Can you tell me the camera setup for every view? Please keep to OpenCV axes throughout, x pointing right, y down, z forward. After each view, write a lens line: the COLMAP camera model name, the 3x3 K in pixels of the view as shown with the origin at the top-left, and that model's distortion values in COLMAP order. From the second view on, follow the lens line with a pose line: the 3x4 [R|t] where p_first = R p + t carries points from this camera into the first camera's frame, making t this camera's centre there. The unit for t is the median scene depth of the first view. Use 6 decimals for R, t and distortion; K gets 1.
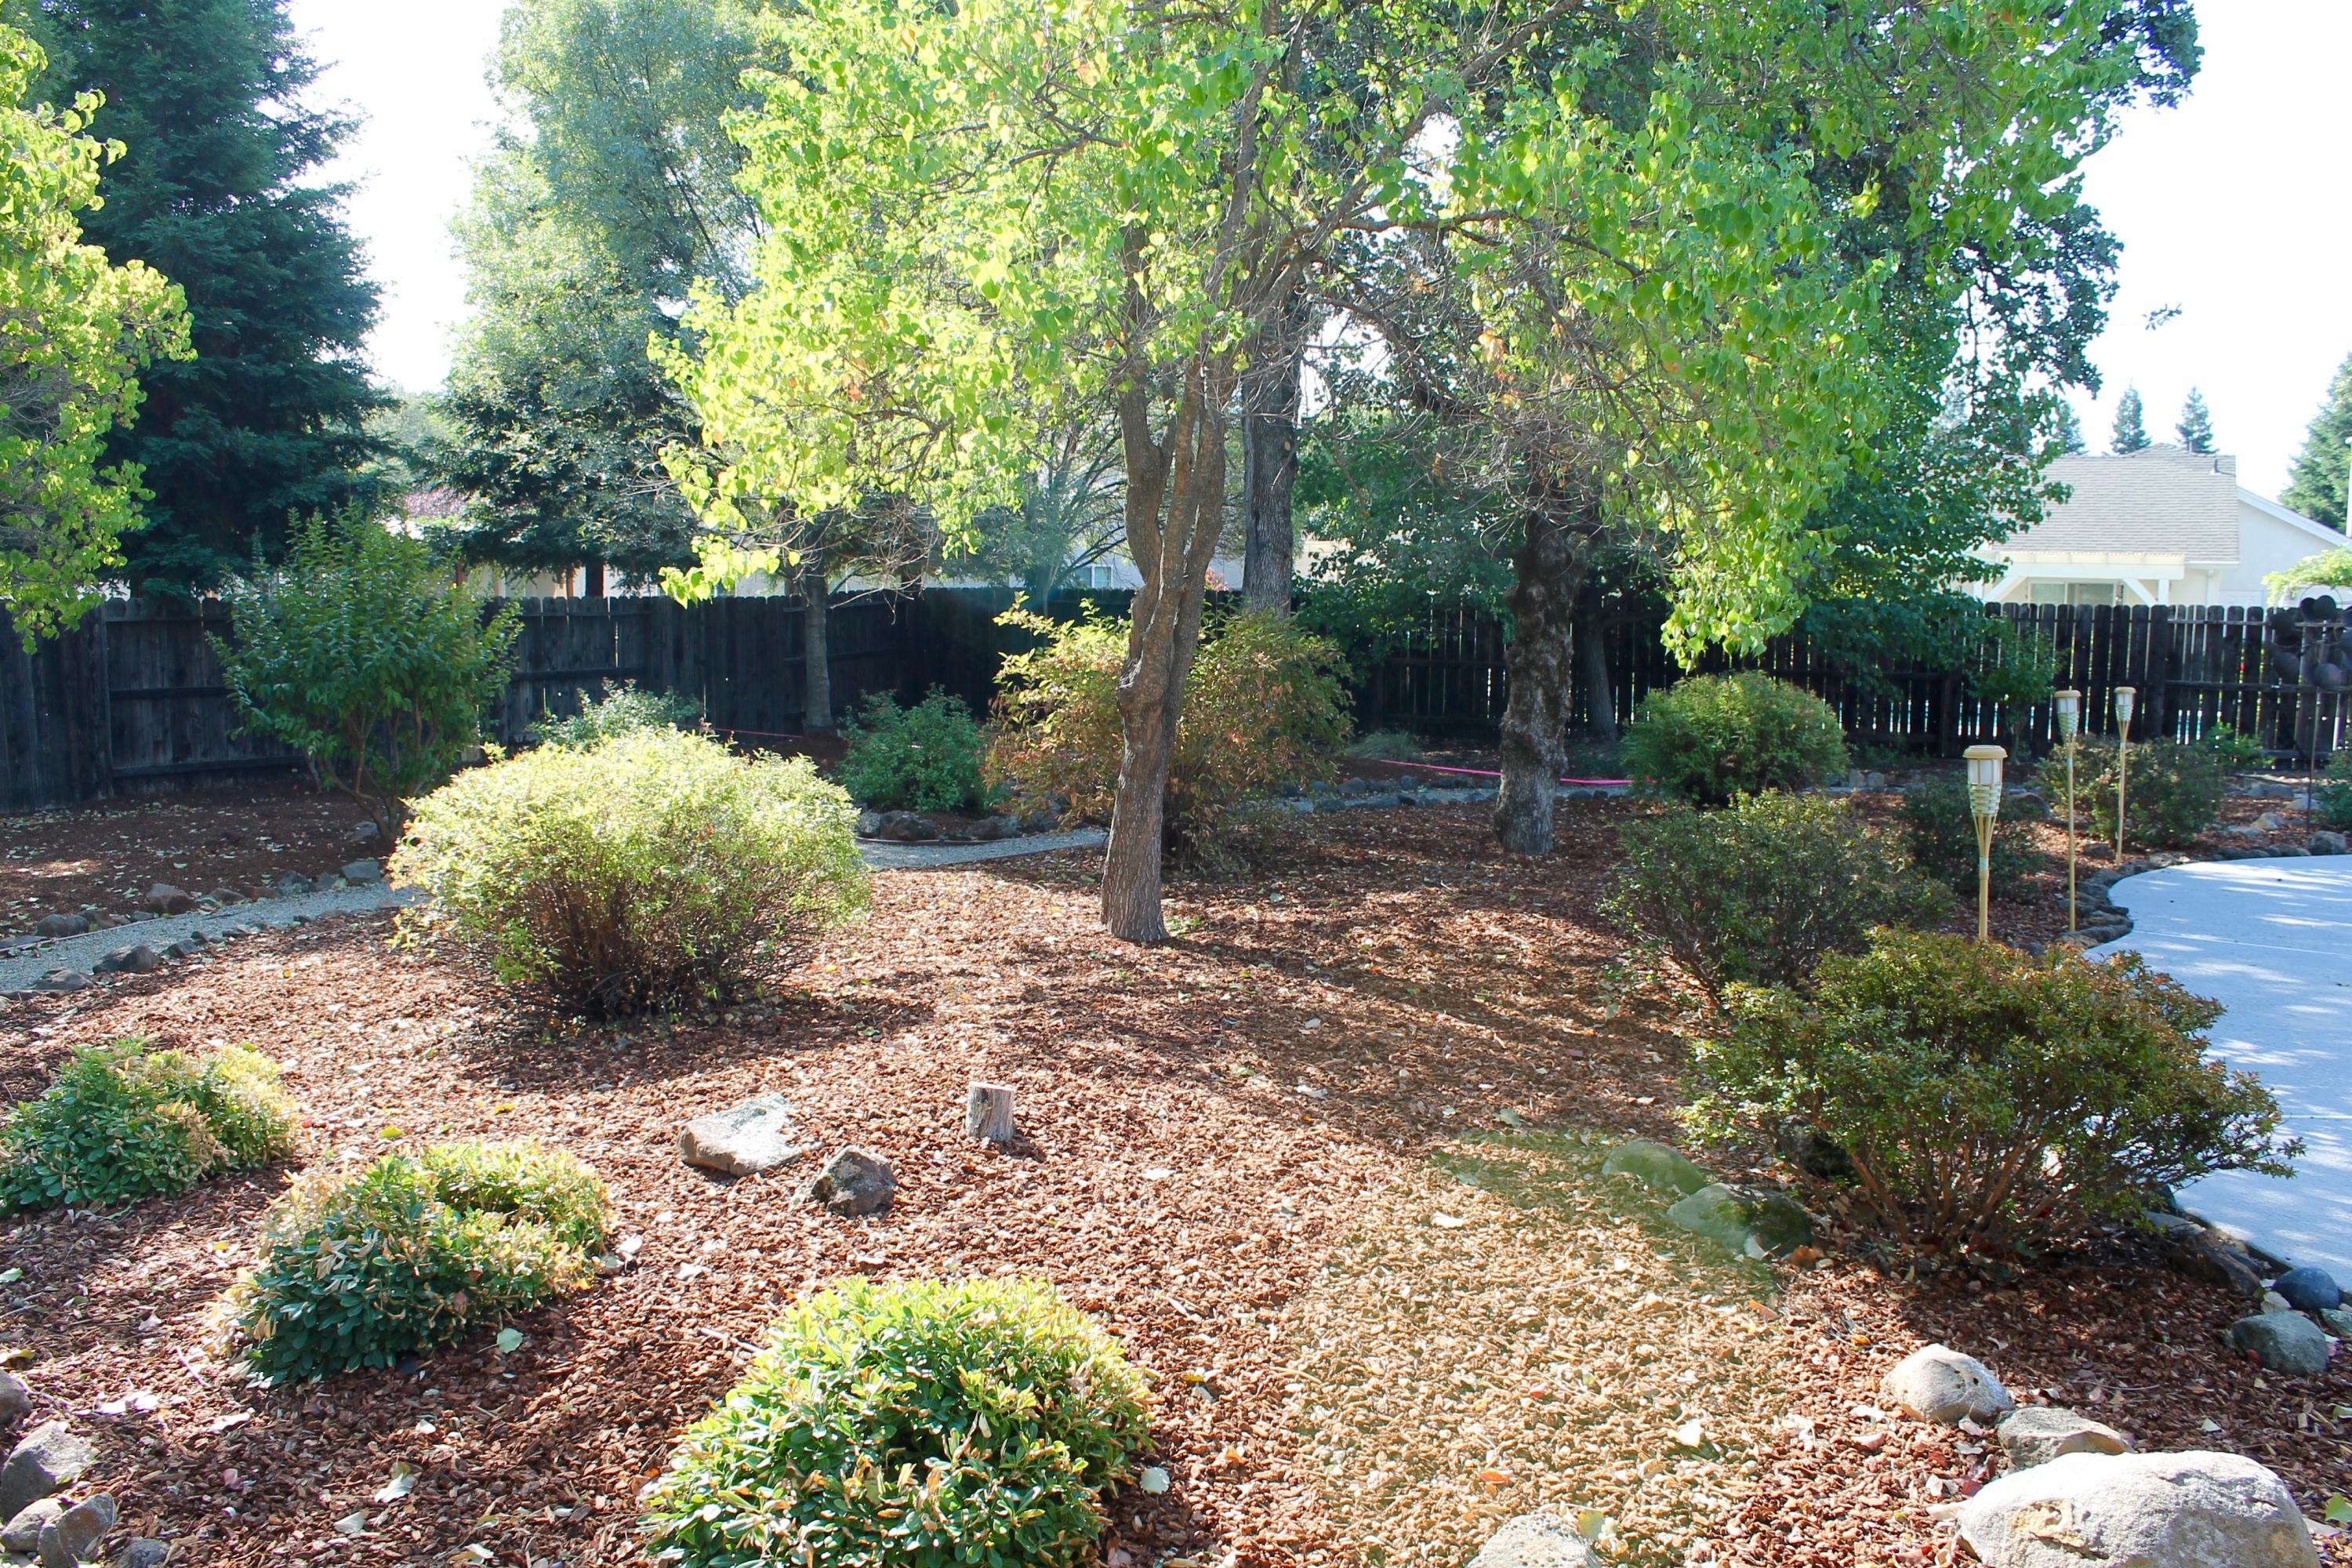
lens RADIAL K [[1958.6, 0, 1176.0], [0, 1958.6, 784.0], [0, 0, 1]] dist [-0.173963, 0.164272]
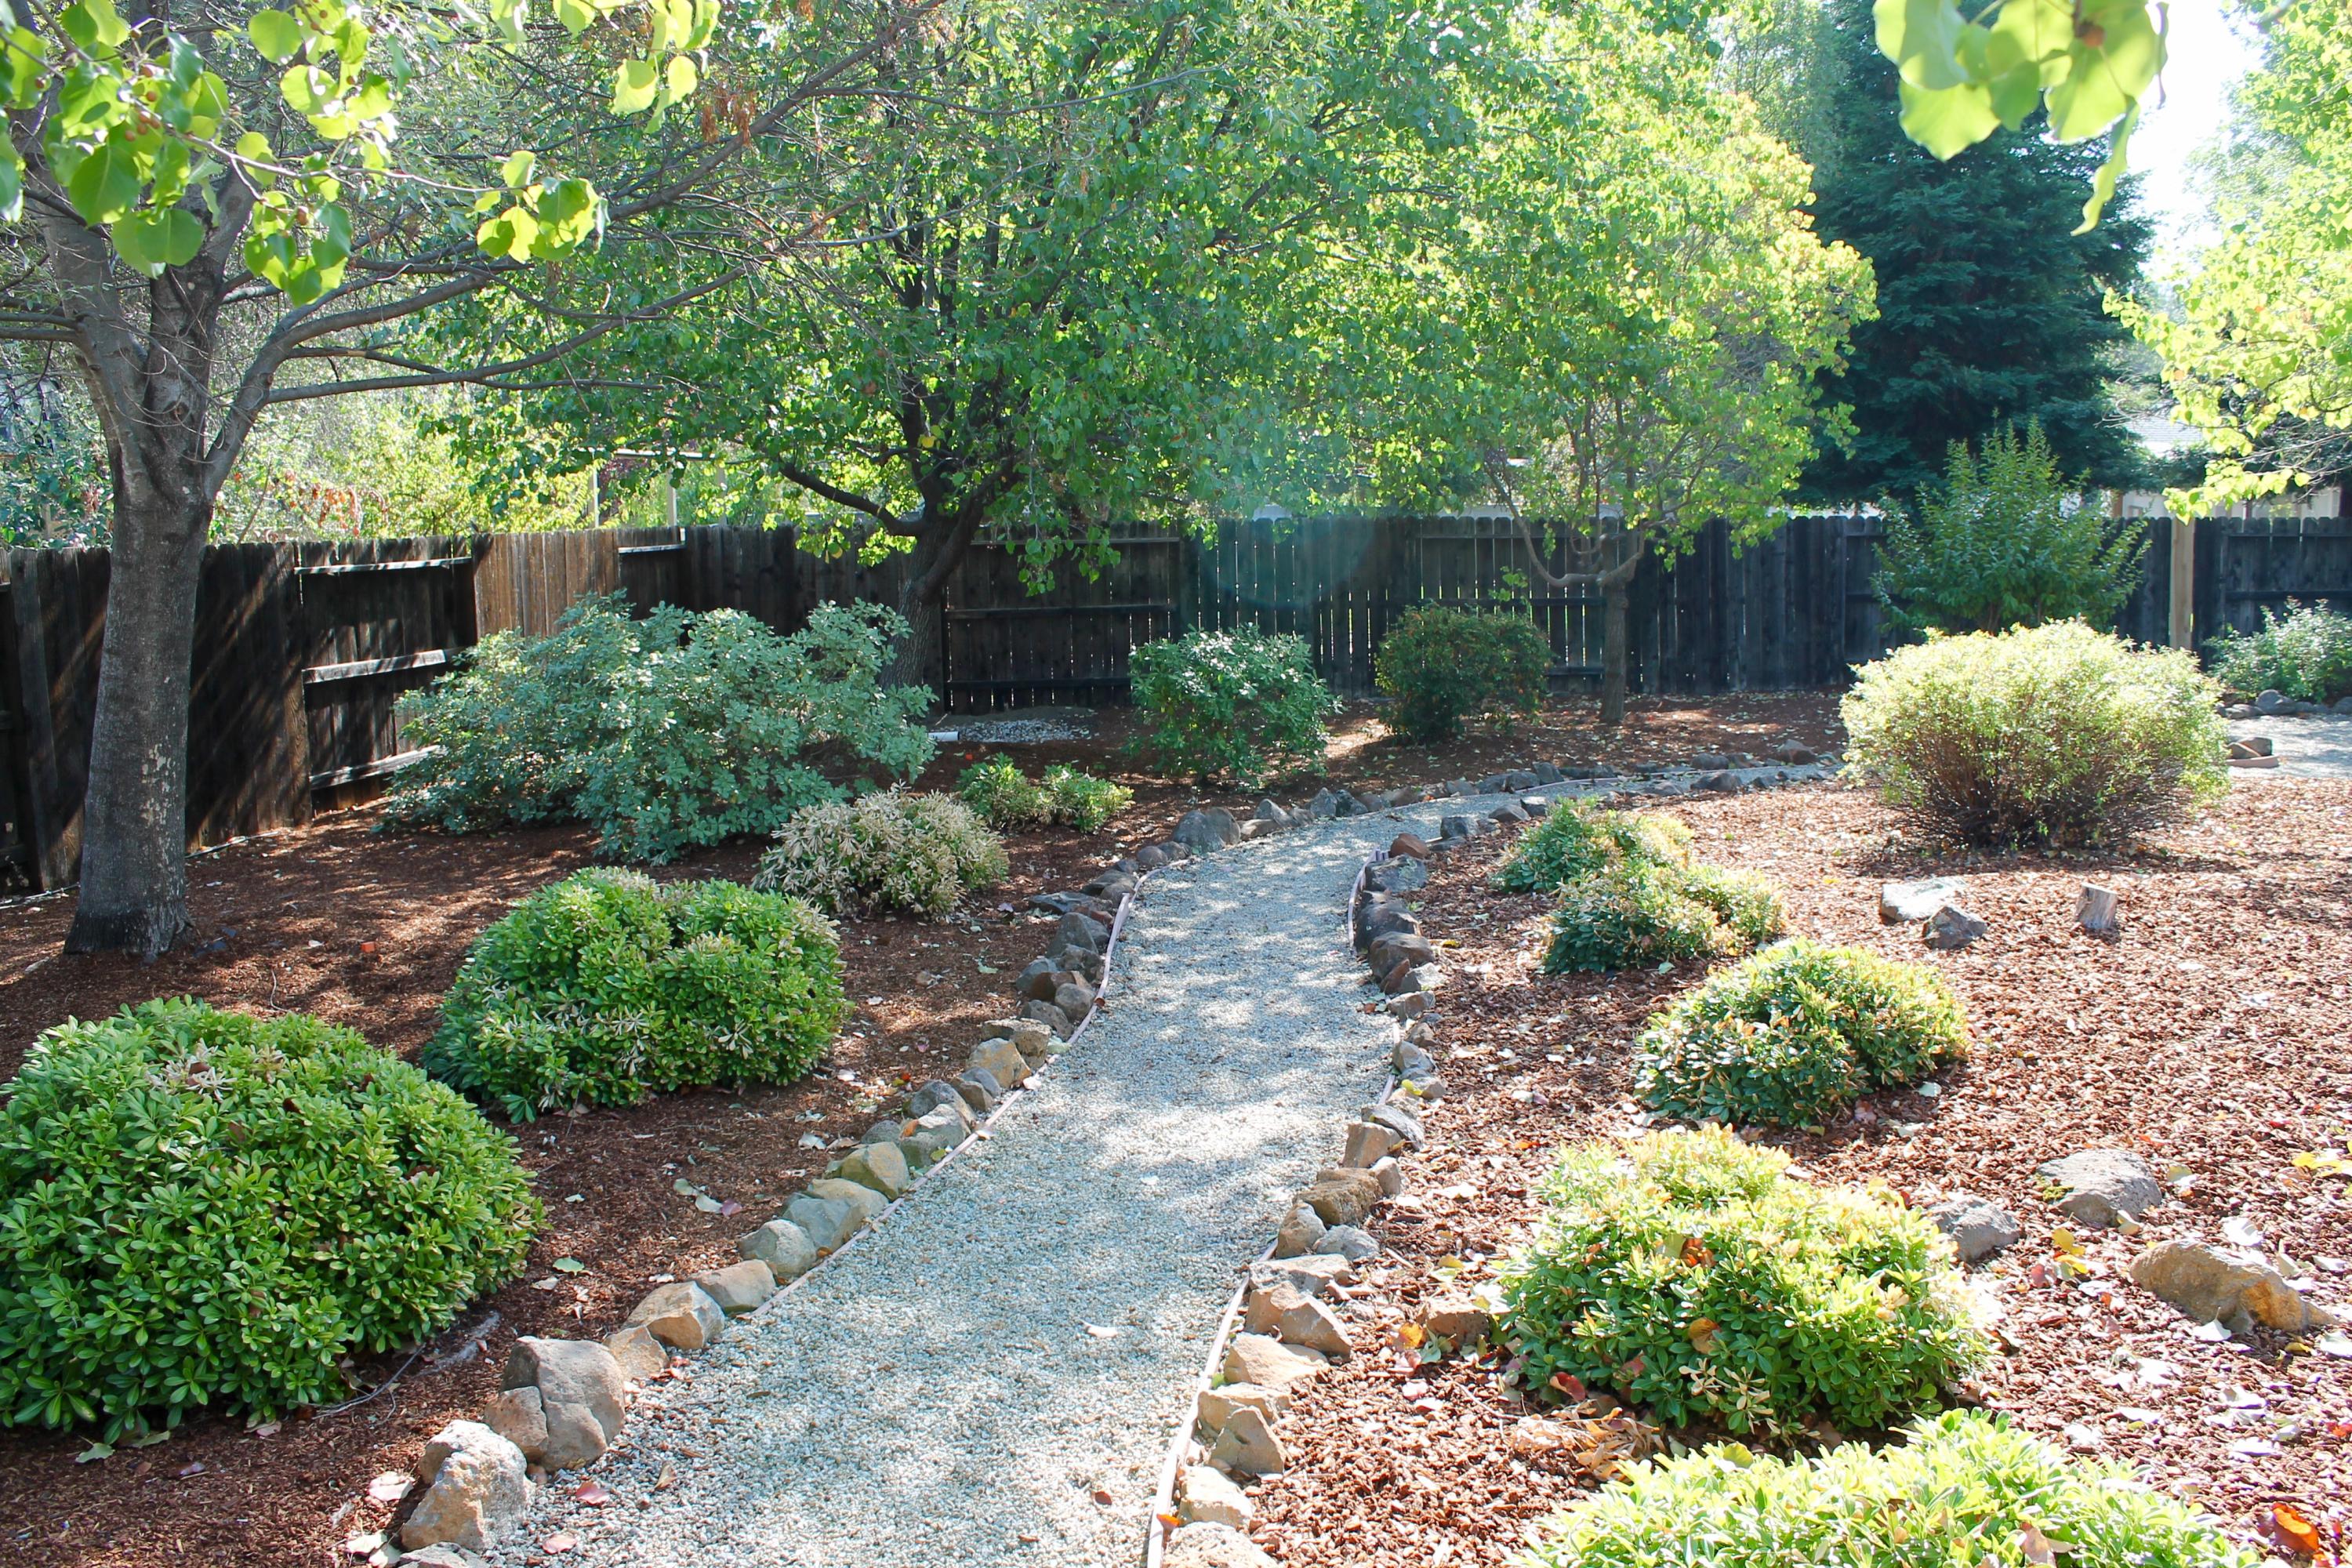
lens RADIAL K [[1979.1, 0, 1169.1], [0, 1979.1, 788.1], [0, 0, 1]] dist [-0.171264, 0.157034]
pose [[0.597663, 0.094715, -0.796133, 0.217178], [-0.061862, 0.995485, 0.071991, 0.014039], [0.799357, 0.006224, 0.600824, -0.104422]]
